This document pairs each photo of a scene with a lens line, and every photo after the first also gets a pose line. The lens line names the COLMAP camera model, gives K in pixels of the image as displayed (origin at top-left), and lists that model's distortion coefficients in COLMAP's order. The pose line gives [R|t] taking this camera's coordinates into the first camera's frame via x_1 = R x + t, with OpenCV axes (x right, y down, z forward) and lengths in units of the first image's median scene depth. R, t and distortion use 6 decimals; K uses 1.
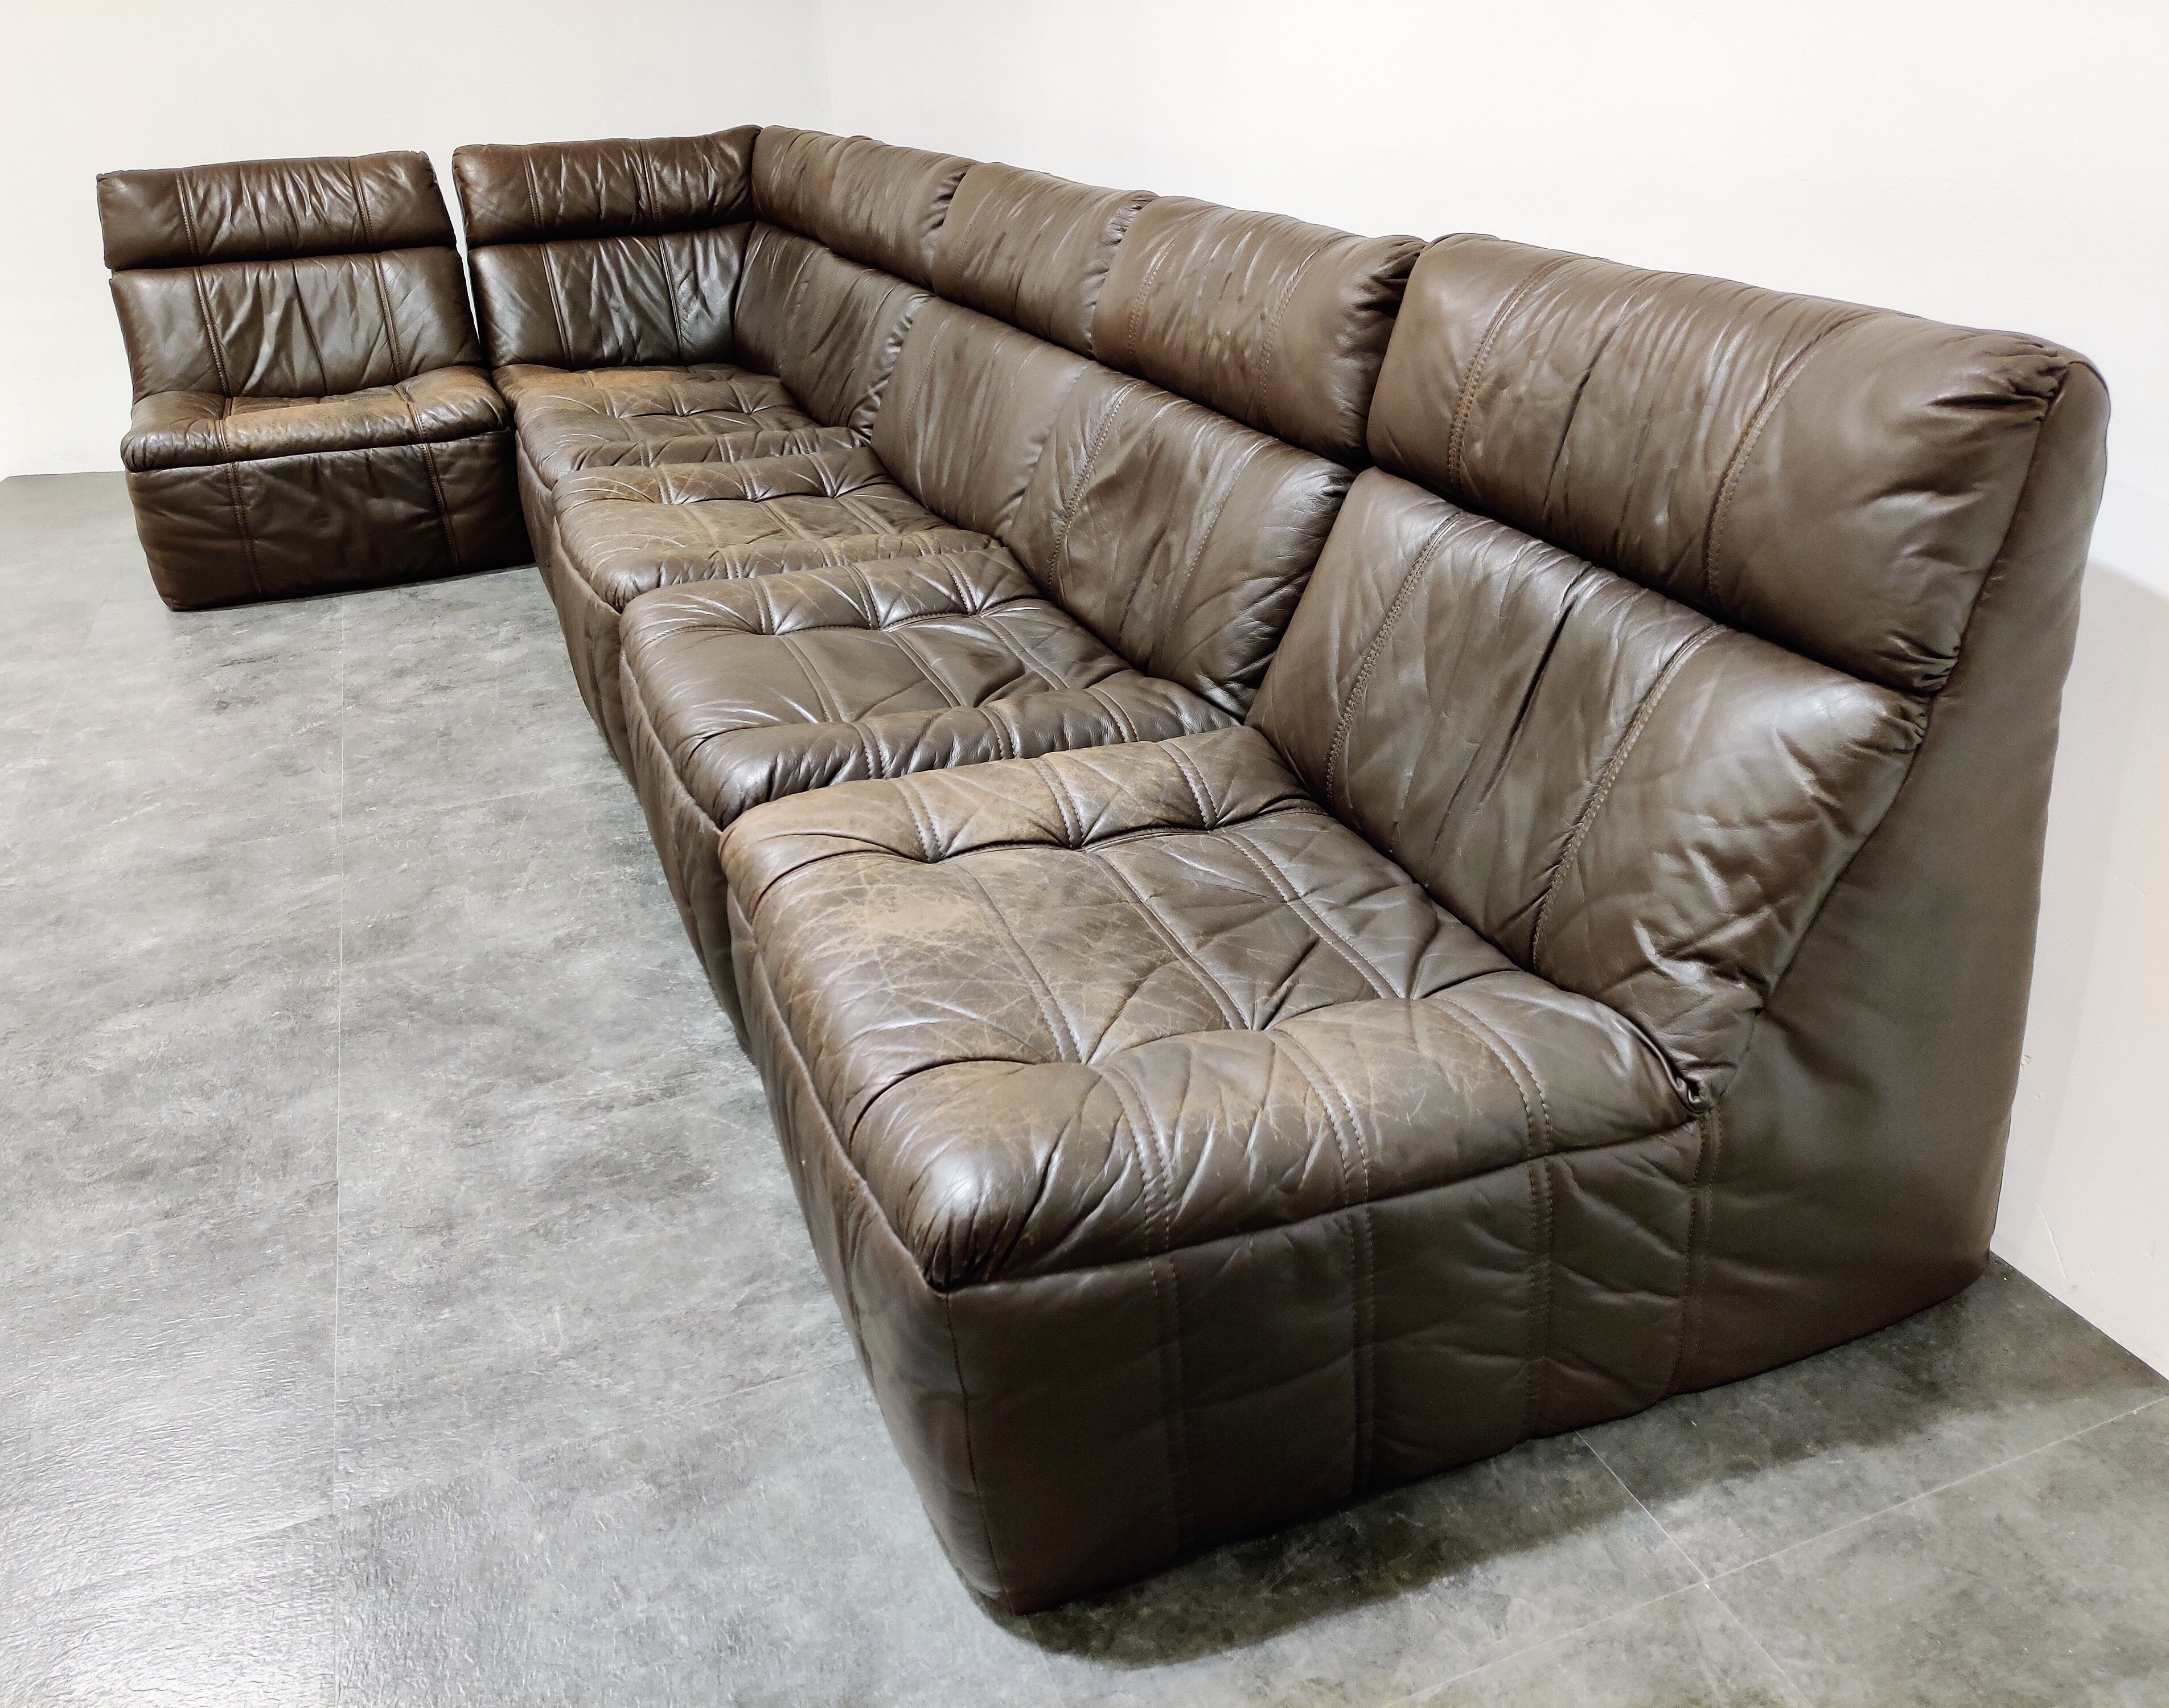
lens RADIAL K [[1681.4, 0, 1084.5], [0, 1681.4, 854.0], [0, 0, 1]] dist [0.027488, 0.006808]
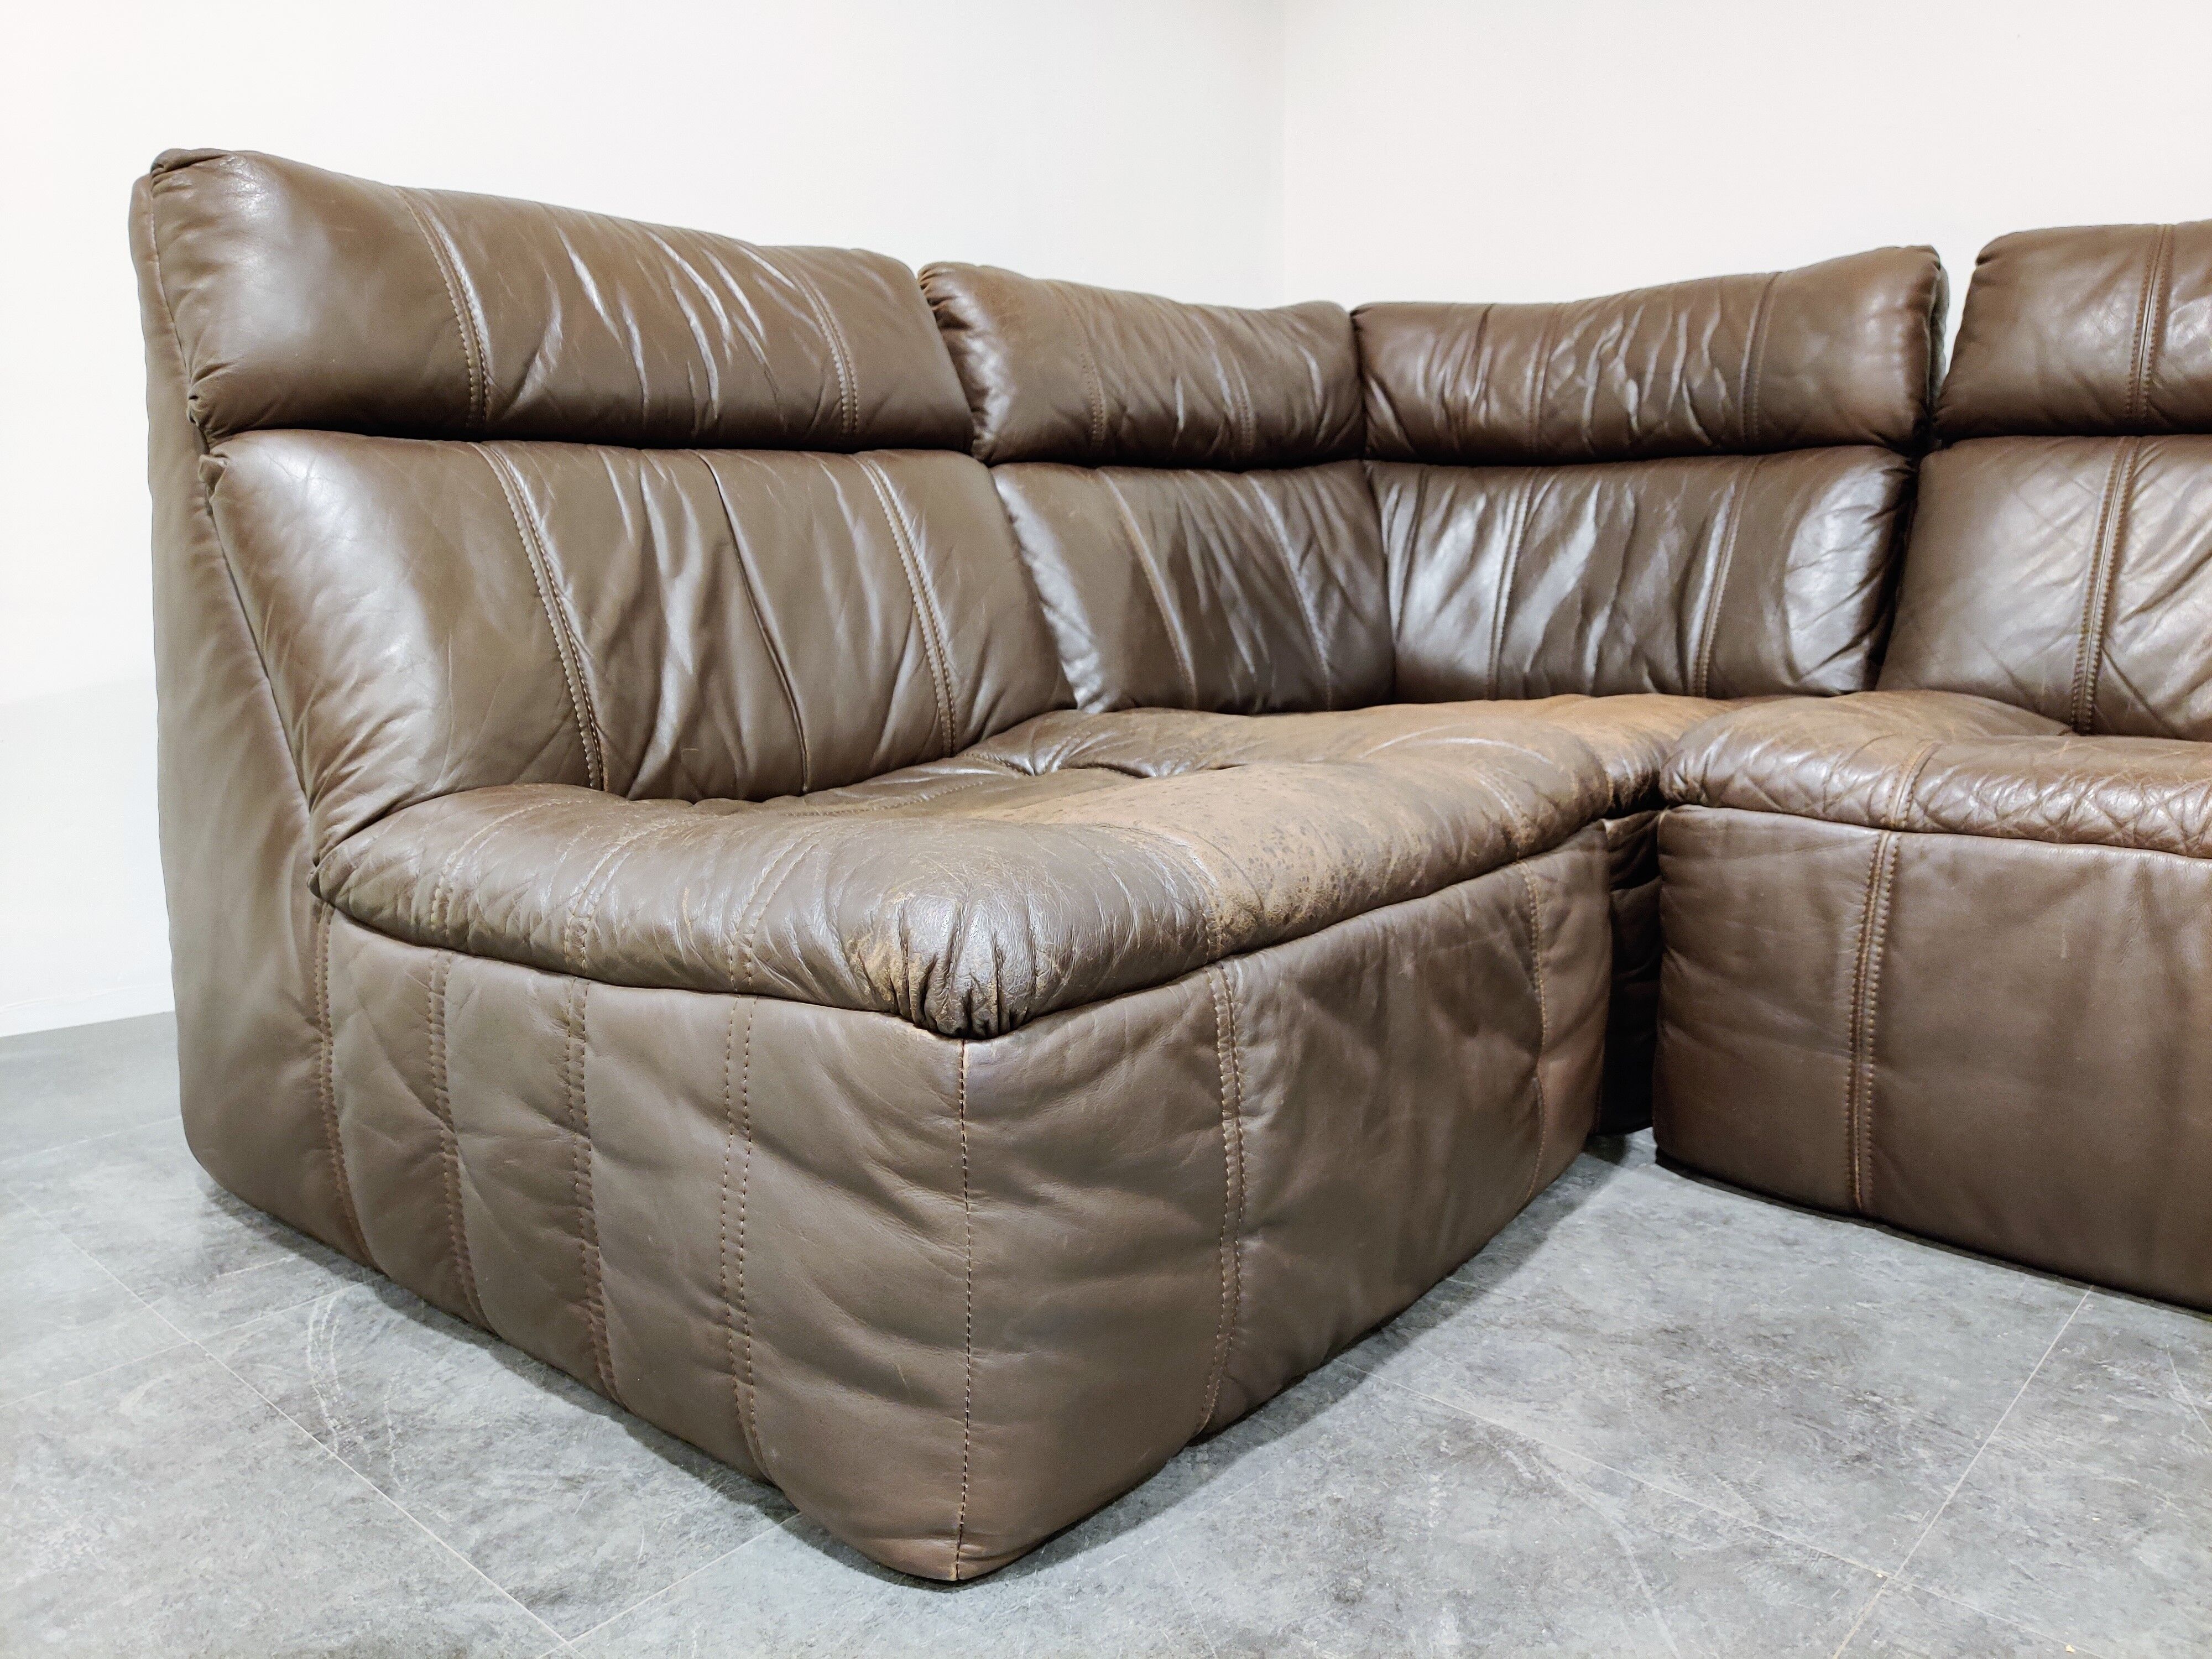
lens RADIAL K [[1655.5, 0, 1106.0], [0, 1655.5, 829.5], [0, 0, 1]] dist [0.005395, 0.002866]
pose [[0.892642, -0.056087, 0.447264, -0.624779], [0.182226, 0.952438, -0.244246, -0.187470], [-0.412292, 0.299528, 0.860406, 0.763901]]
